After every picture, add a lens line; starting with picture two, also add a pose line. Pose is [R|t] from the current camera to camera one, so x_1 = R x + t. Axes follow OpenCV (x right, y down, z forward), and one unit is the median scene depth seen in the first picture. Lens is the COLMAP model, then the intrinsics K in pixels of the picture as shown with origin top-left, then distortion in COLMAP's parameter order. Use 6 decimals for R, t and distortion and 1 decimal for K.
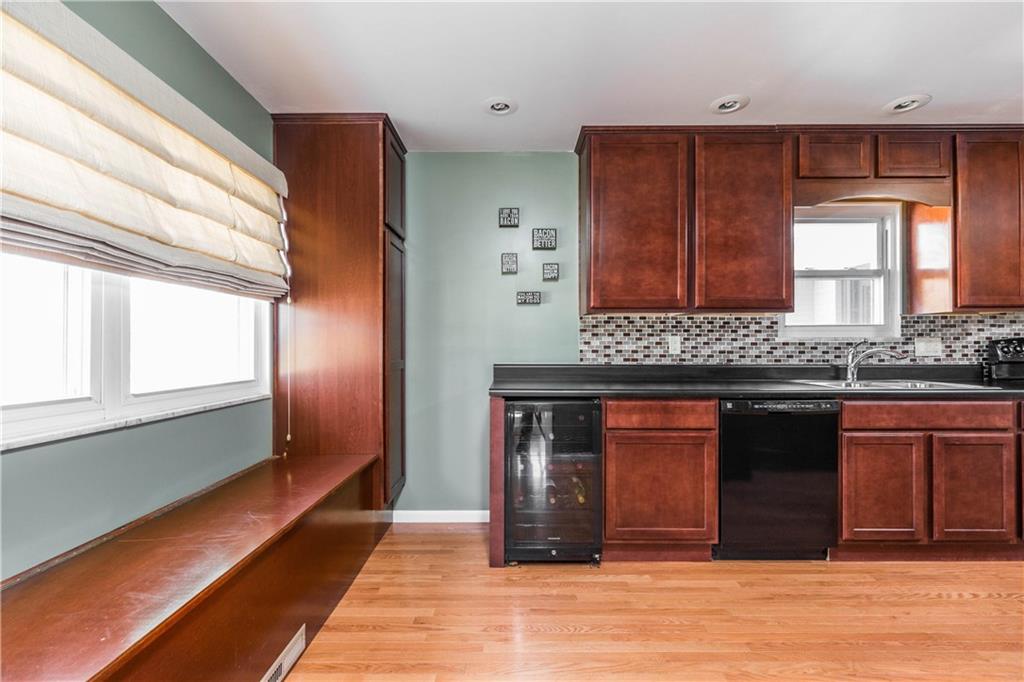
lens RADIAL K [[465.7, 0, 519.7], [0, 465.7, 350.8], [0, 0, 1]] dist [-0.006032, -0.000796]
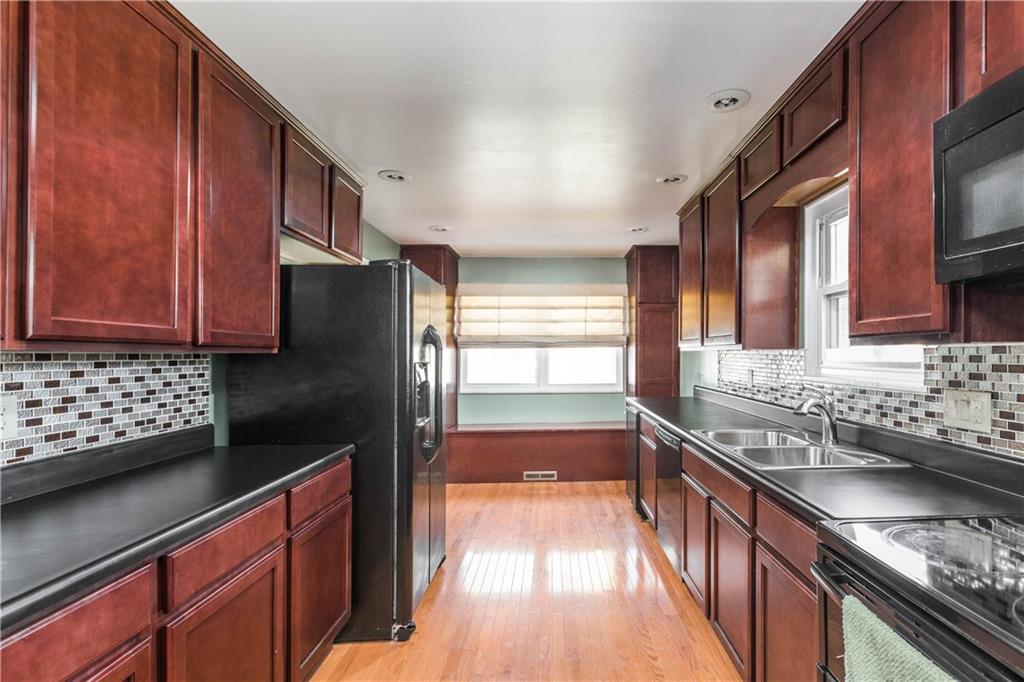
lens RADIAL K [[465.7, 0, 479.8], [0, 465.7, 351.8], [0, 0, 1]] dist [-0.006032, -0.000796]
pose [[-0.136414, -0.004403, -0.990642, 1.430958], [0.006433, 0.999965, -0.005331, -0.070362], [0.990631, -0.007100, -0.136381, 0.561796]]
